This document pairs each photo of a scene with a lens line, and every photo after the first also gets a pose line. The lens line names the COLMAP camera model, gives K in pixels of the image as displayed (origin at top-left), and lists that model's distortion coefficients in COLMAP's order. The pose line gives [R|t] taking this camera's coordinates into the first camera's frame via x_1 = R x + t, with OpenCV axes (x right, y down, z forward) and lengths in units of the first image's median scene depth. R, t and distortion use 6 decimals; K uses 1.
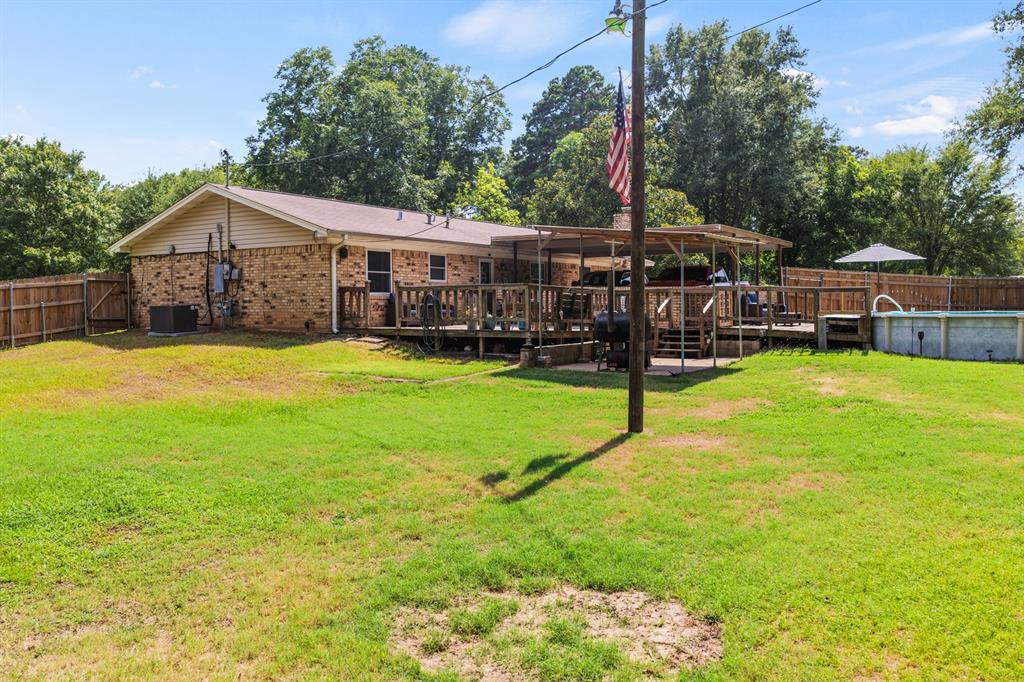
lens RADIAL K [[962.1, 0, 512.0], [0, 962.1, 341.0], [0, 0, 1]] dist [0.122800, 0.021775]
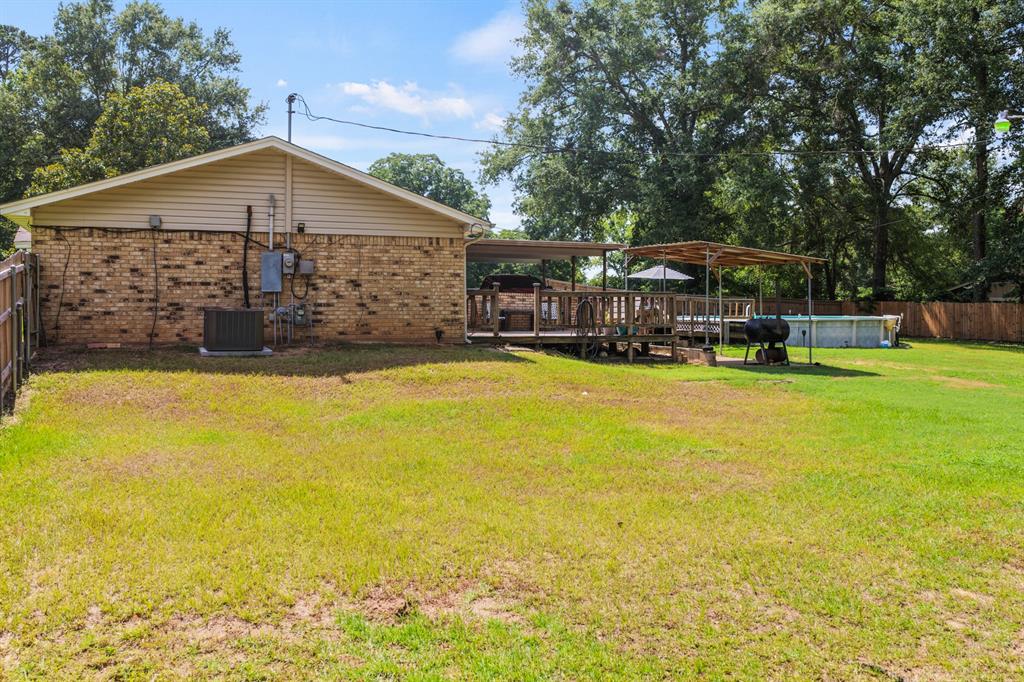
lens RADIAL K [[962.1, 0, 512.0], [0, 962.1, 341.0], [0, 0, 1]] dist [0.122800, 0.021775]
pose [[0.487804, -0.023922, 0.872626, -0.863575], [0.027051, 0.999559, 0.012280, -0.018496], [-0.872534, 0.017615, 0.488235, 0.521174]]
